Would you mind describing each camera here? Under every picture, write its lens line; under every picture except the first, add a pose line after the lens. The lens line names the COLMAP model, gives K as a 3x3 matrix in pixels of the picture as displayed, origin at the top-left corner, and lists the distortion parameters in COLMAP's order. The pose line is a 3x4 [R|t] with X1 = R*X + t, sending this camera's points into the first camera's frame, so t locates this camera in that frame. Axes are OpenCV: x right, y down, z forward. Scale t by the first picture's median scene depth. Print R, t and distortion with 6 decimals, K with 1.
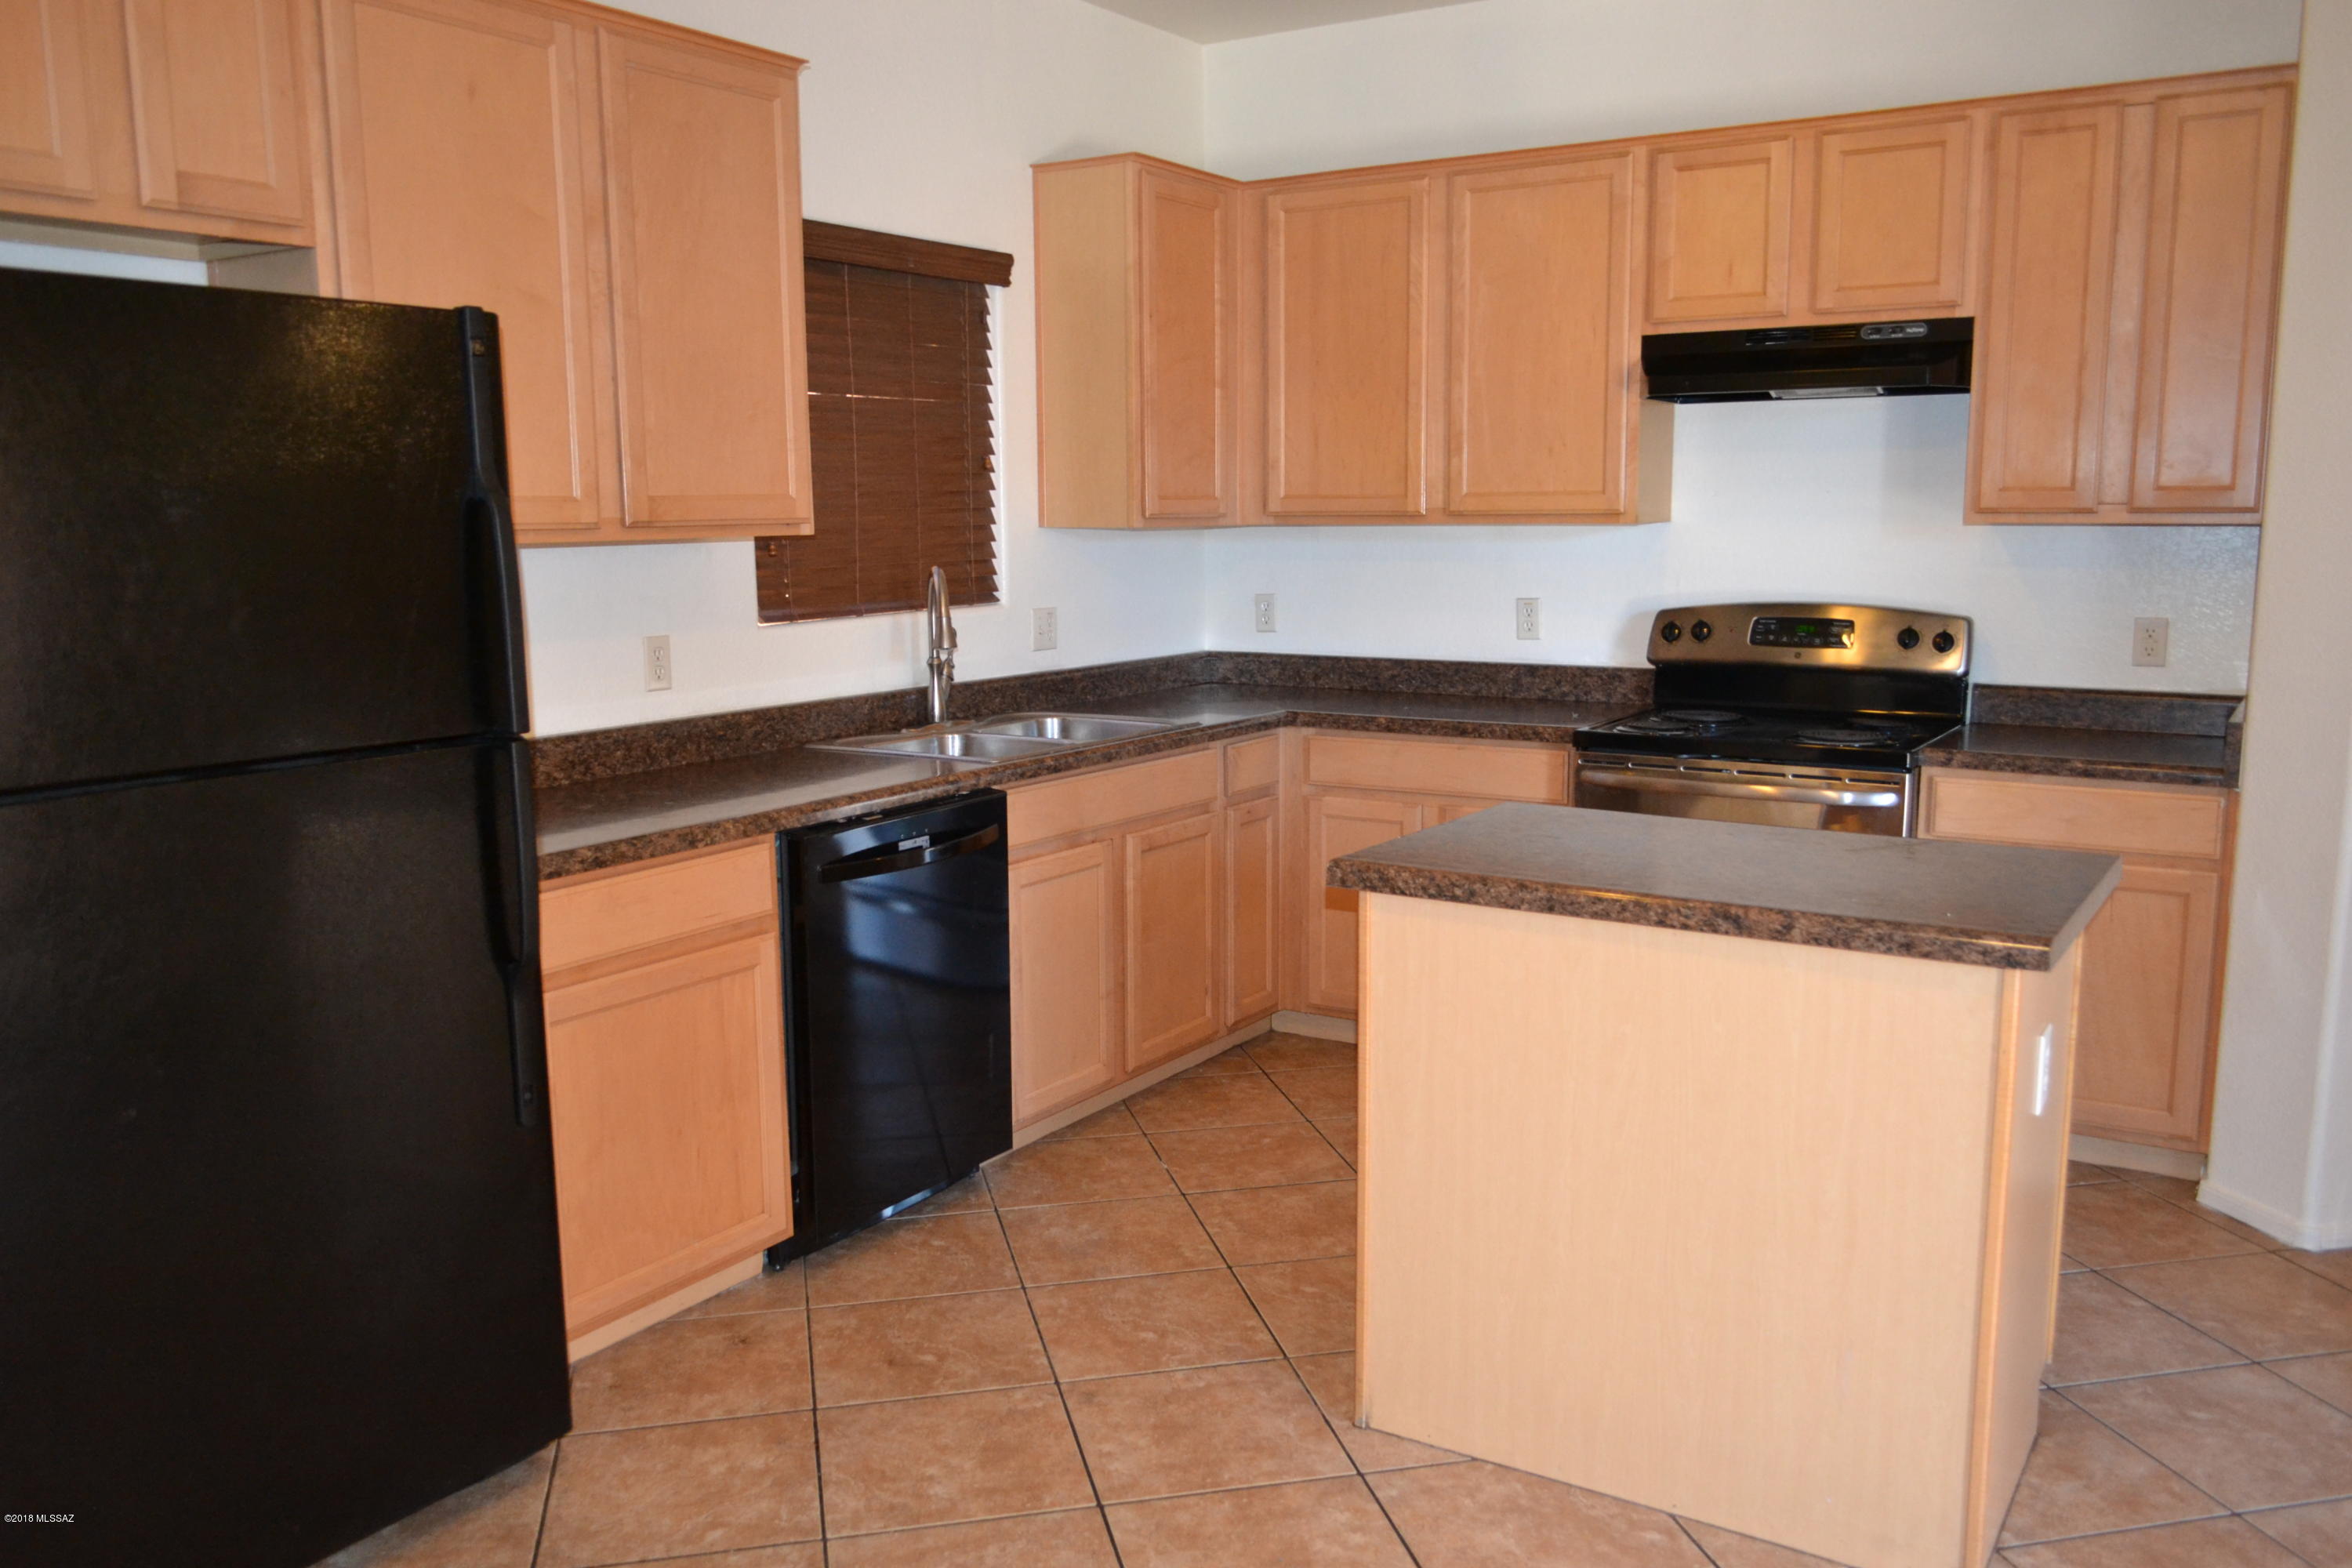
lens RADIAL K [[1864.5, 0, 1174.5], [0, 1864.5, 792.0], [0, 0, 1]] dist [-0.023394, 0.009749]
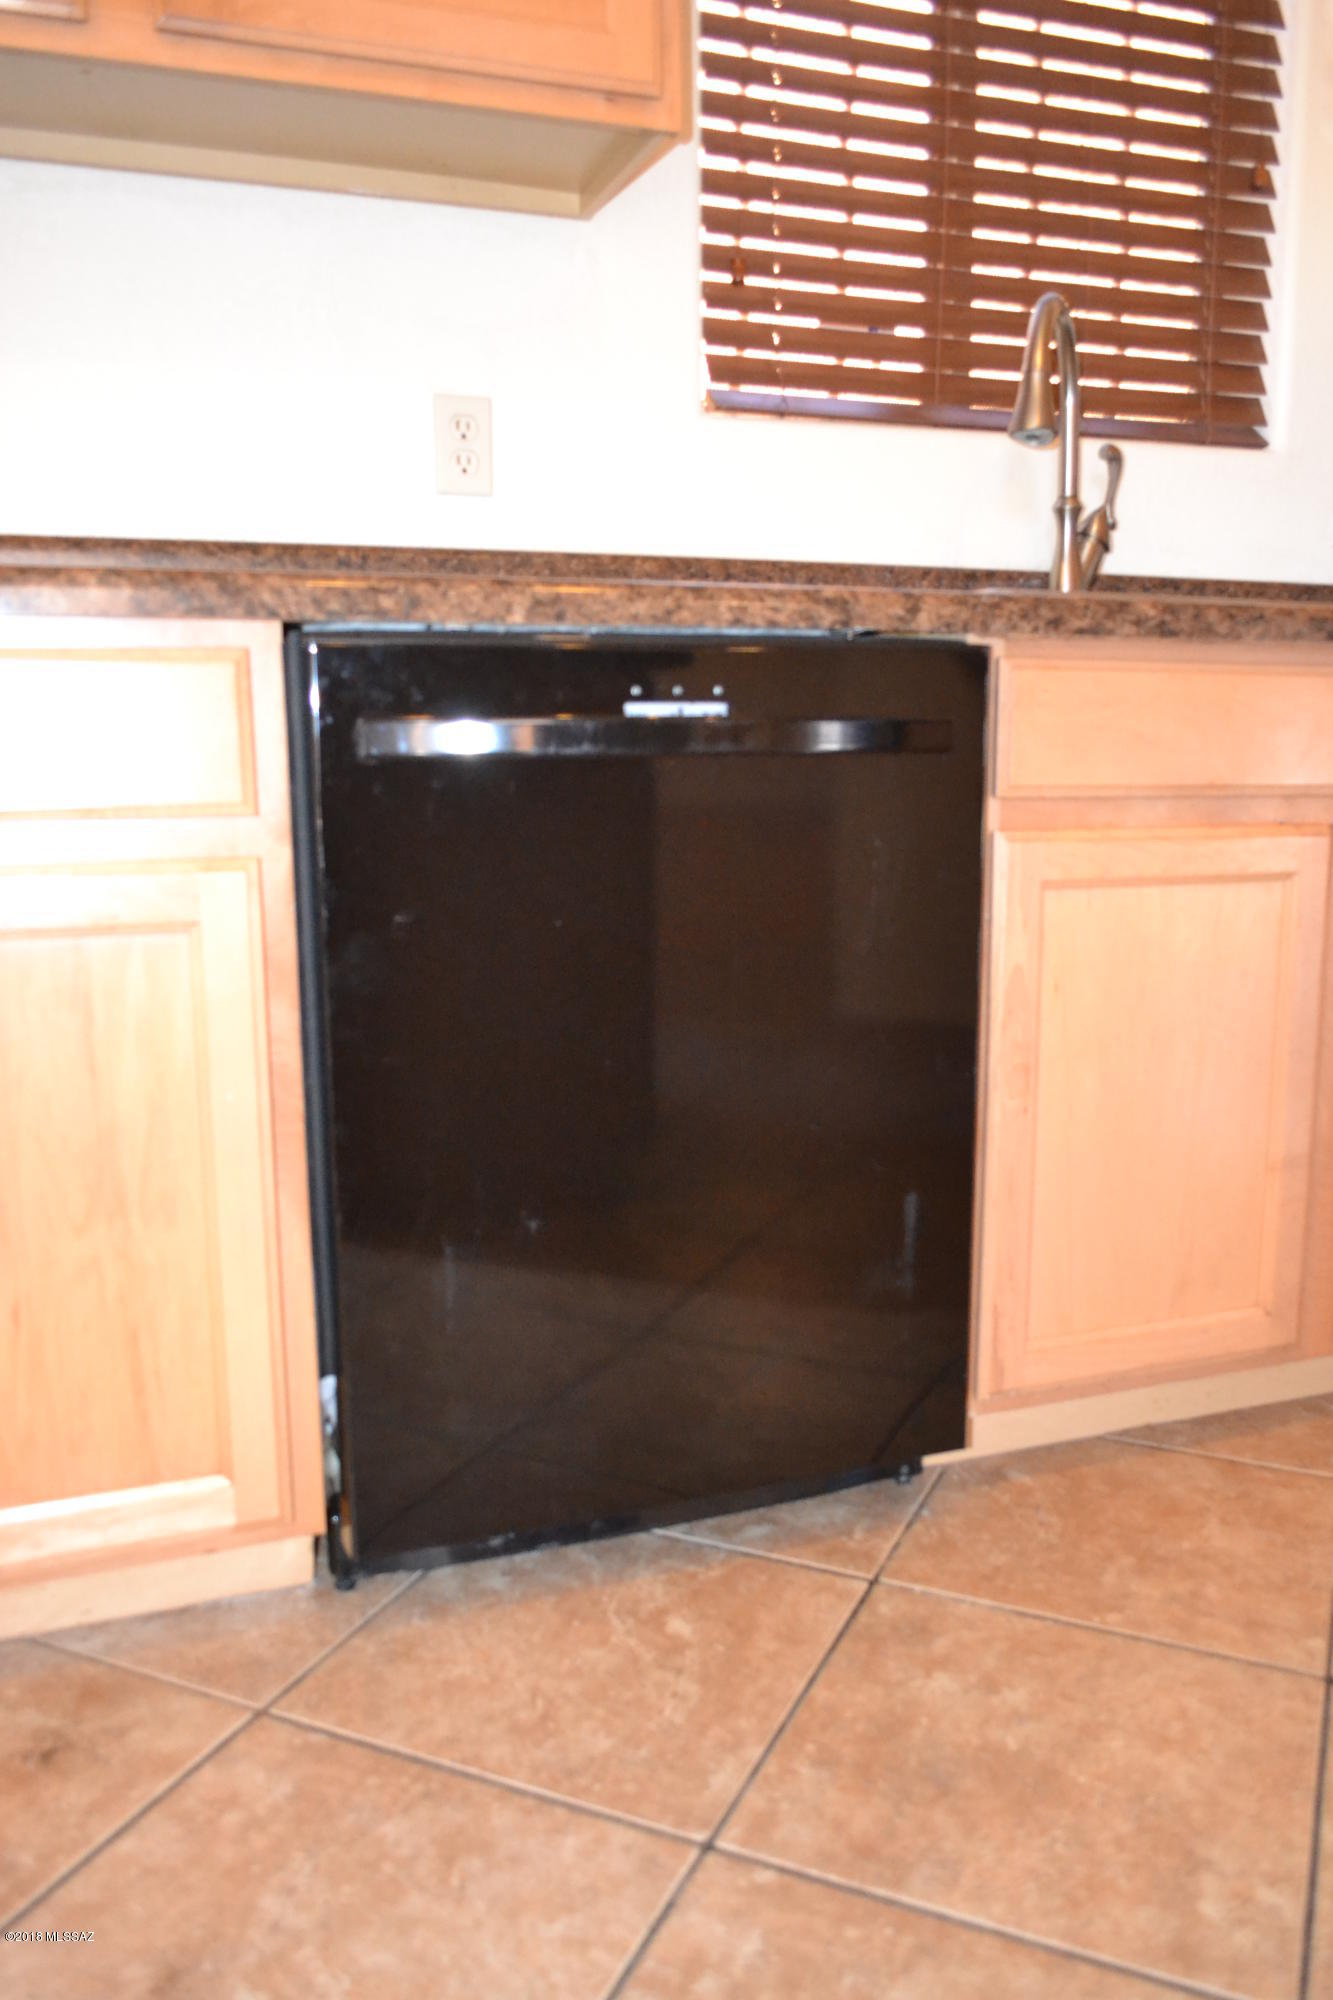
lens RADIAL K [[1585.5, 0, 683.4], [0, 1585.5, 1007.6], [0, 0, 1]] dist [-0.023394, 0.009749]
pose [[0.797410, 0.104111, -0.594389, 0.084567], [-0.091233, 0.994482, 0.051796, 0.073709], [0.596502, 0.012925, 0.802508, 0.691338]]
